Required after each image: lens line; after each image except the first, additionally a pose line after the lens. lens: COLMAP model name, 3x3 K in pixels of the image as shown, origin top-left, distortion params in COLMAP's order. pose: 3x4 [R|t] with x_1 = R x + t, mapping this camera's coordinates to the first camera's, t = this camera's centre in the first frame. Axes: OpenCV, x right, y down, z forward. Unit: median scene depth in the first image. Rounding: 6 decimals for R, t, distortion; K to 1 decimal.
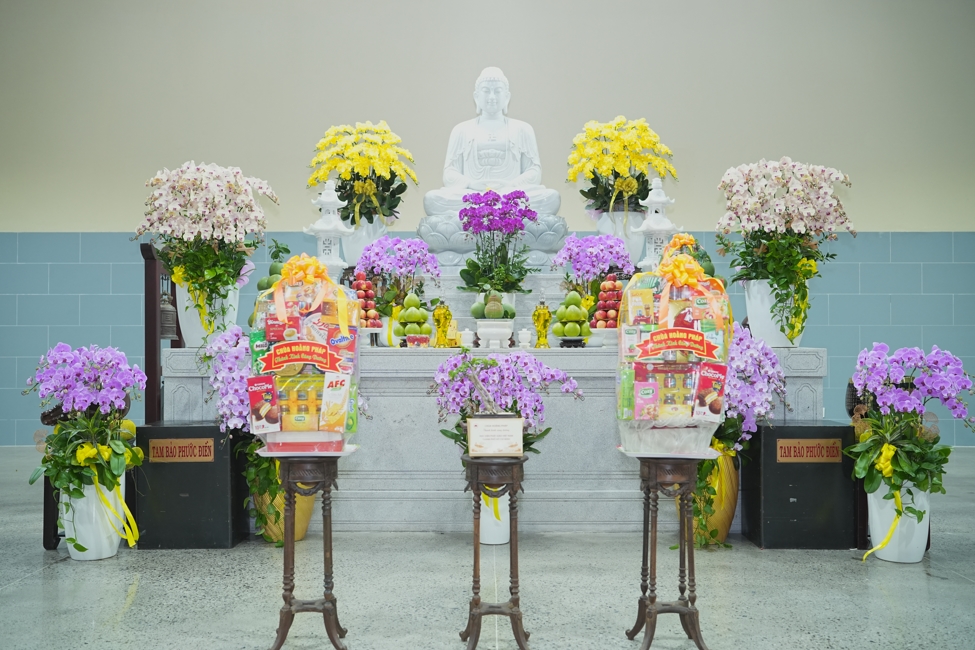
lens RADIAL K [[999.9, 0, 487.5], [0, 999.9, 322.3], [0, 0, 1]] dist [-0.042752, 0.000000]
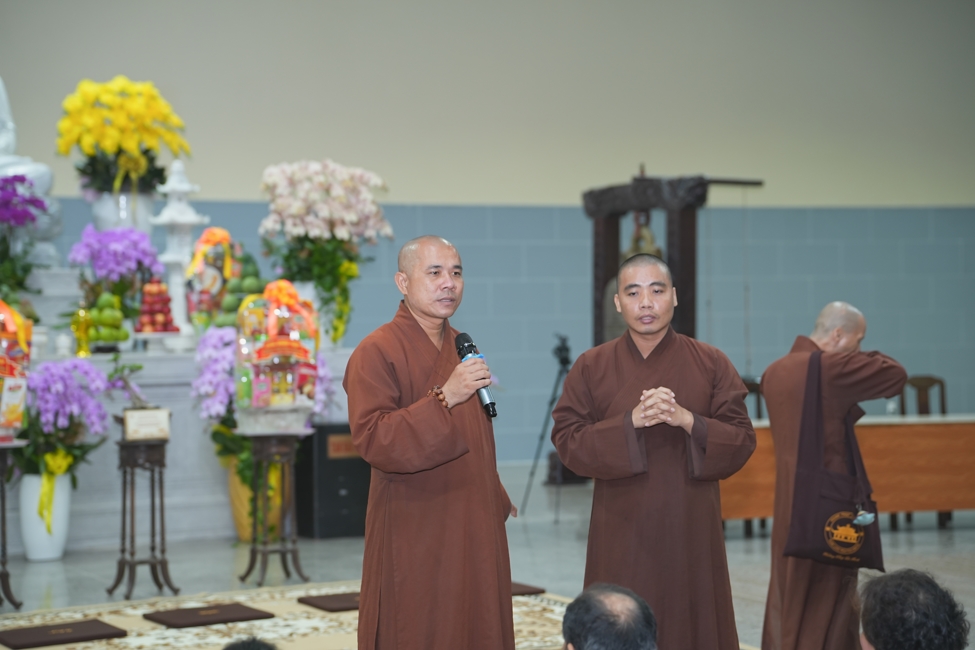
lens RADIAL K [[2048.9, 0, 487.6], [0, 2048.9, 323.8], [0, 0, 1]] dist [0.081120, 0.000000]
pose [[0.912036, -0.017046, 0.409755, -0.411612], [0.011670, 0.999810, 0.015616, -0.031614], [-0.409943, -0.009460, 0.912062, -0.977509]]
